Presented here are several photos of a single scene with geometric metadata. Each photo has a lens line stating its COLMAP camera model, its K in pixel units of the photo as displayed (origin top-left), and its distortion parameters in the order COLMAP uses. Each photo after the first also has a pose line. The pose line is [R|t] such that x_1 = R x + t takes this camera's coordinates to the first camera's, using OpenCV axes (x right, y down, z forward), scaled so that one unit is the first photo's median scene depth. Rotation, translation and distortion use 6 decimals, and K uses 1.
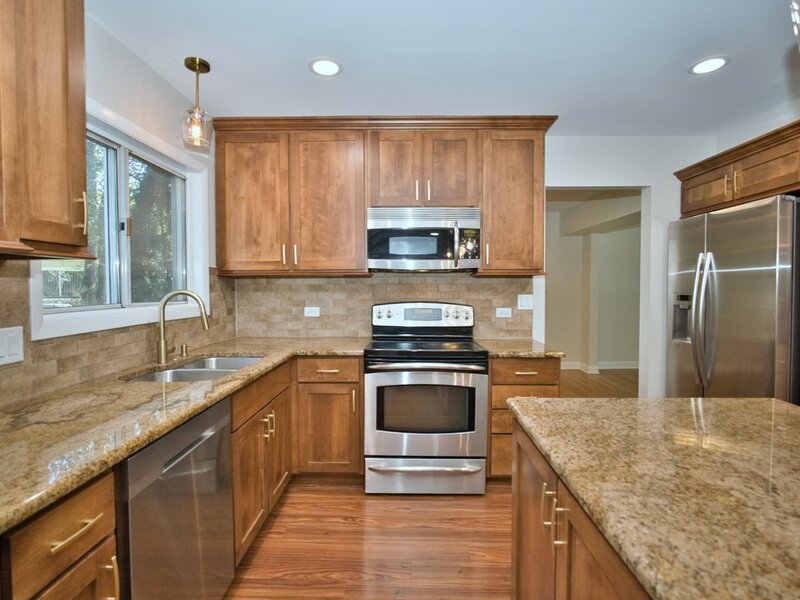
lens RADIAL K [[390.9, 0, 396.7], [0, 390.9, 303.0], [0, 0, 1]] dist [-0.026630, 0.007108]
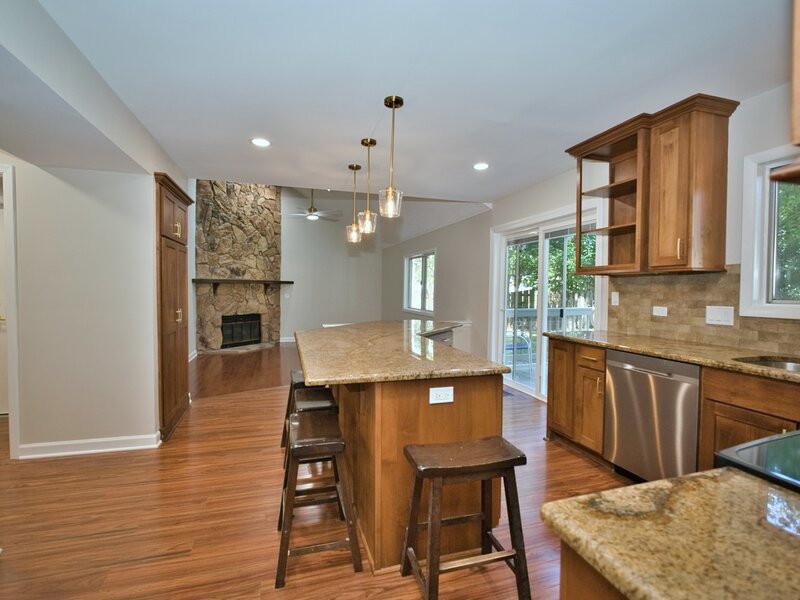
lens RADIAL K [[390.9, 0, 399.4], [0, 390.9, 297.1], [0, 0, 1]] dist [-0.026630, 0.007108]
pose [[-0.946022, 0.004162, -0.324076, 0.565990], [-0.016965, 0.997911, 0.062338, -0.036830], [0.323659, 0.064471, -0.943975, 1.099263]]
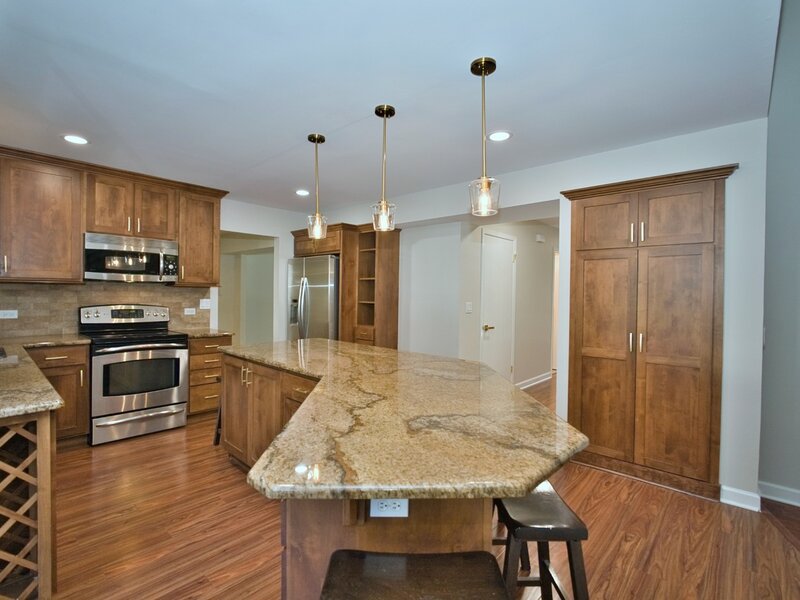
lens RADIAL K [[390.9, 0, 399.9], [0, 390.9, 298.0], [0, 0, 1]] dist [-0.026630, 0.007108]
pose [[0.654071, 0.003108, 0.756427, -0.356787], [0.015149, 0.999737, -0.017206, 0.013682], [-0.756281, 0.022713, 0.653852, -0.627380]]
